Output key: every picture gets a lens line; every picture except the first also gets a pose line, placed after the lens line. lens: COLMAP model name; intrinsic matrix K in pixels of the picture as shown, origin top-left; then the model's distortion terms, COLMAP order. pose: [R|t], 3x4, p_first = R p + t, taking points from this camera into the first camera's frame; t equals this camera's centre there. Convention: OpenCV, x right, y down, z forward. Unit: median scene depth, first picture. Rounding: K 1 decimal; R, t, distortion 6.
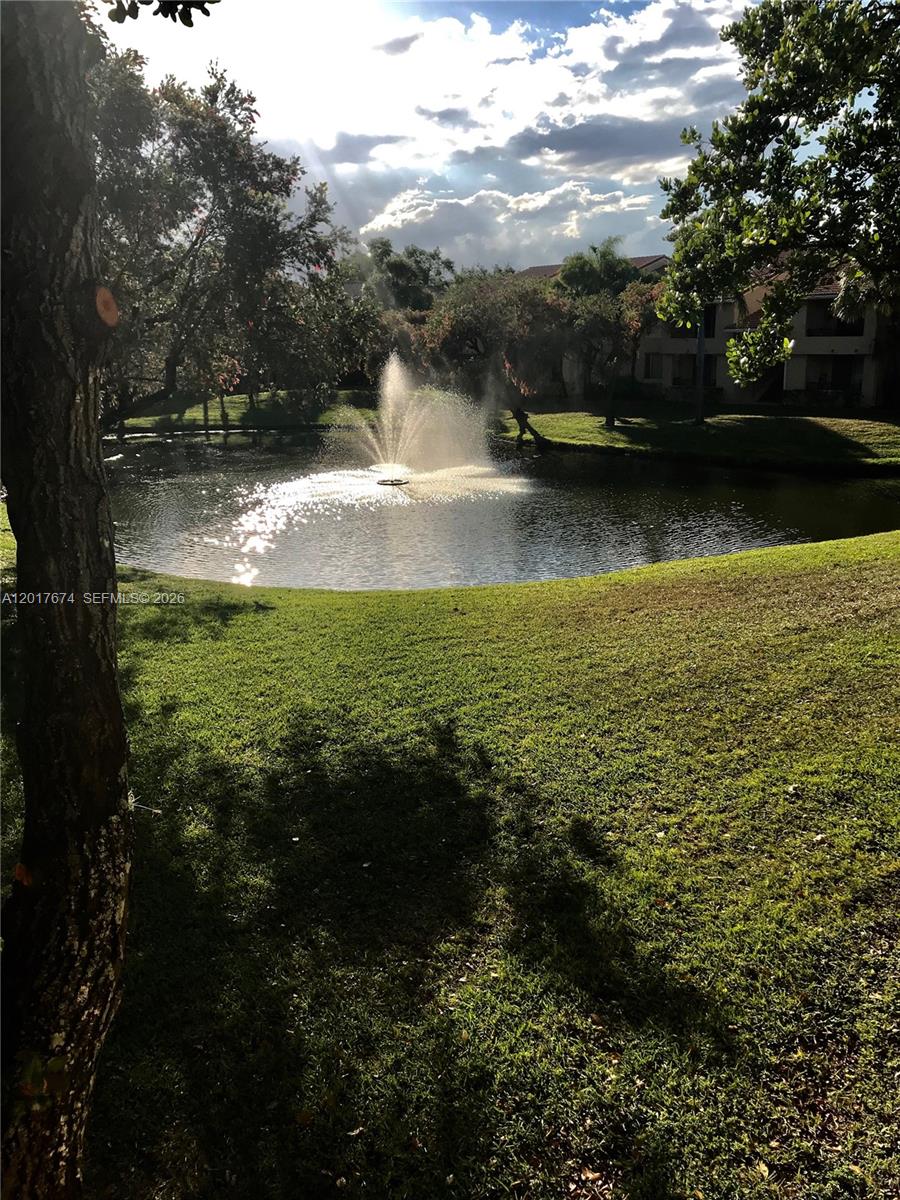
lens RADIAL K [[974.5, 0, 450.0], [0, 974.5, 600.0], [0, 0, 1]] dist [0.006325, -0.005537]
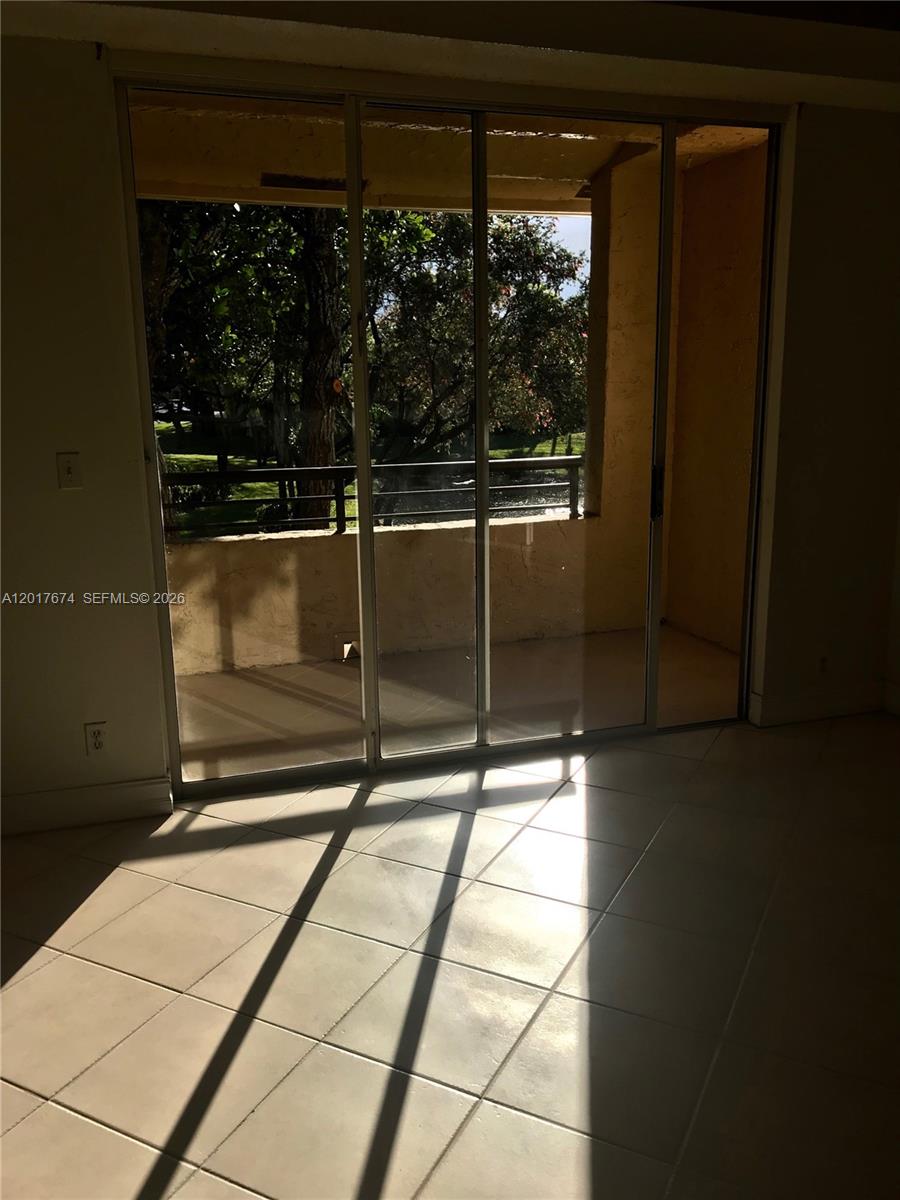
lens RADIAL K [[974.5, 0, 450.0], [0, 974.5, 600.0], [0, 0, 1]] dist [0.006325, -0.005537]
pose [[0.931285, 0.083817, -0.354518, 0.049730], [-0.097707, 0.994985, -0.021427, 0.017321], [0.350944, 0.054593, 0.934804, -0.074477]]
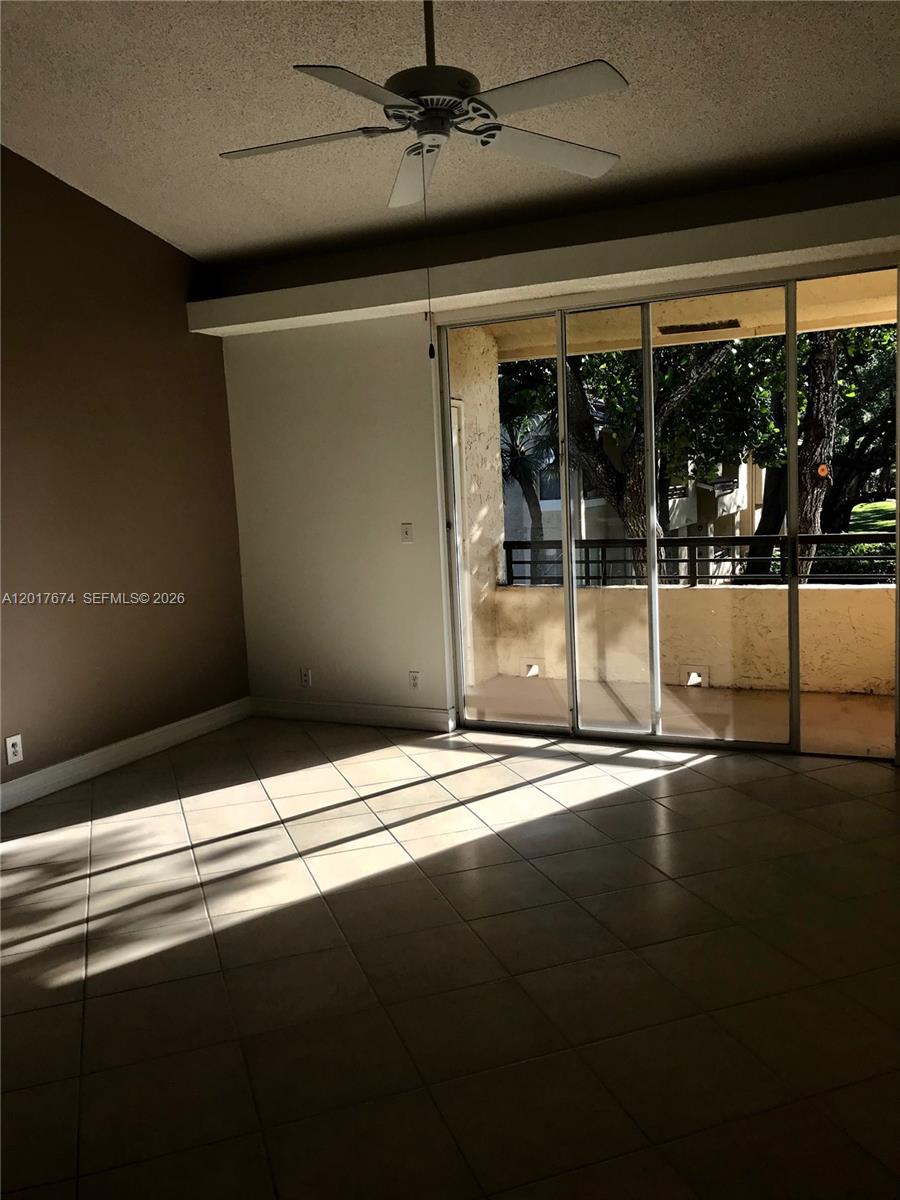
lens RADIAL K [[974.5, 0, 450.0], [0, 974.5, 600.0], [0, 0, 1]] dist [0.006325, -0.005537]
pose [[0.419559, 0.108438, -0.901228, 0.102420], [-0.204649, 0.978577, 0.022472, 0.014905], [0.884358, 0.175007, 0.432763, -0.070377]]
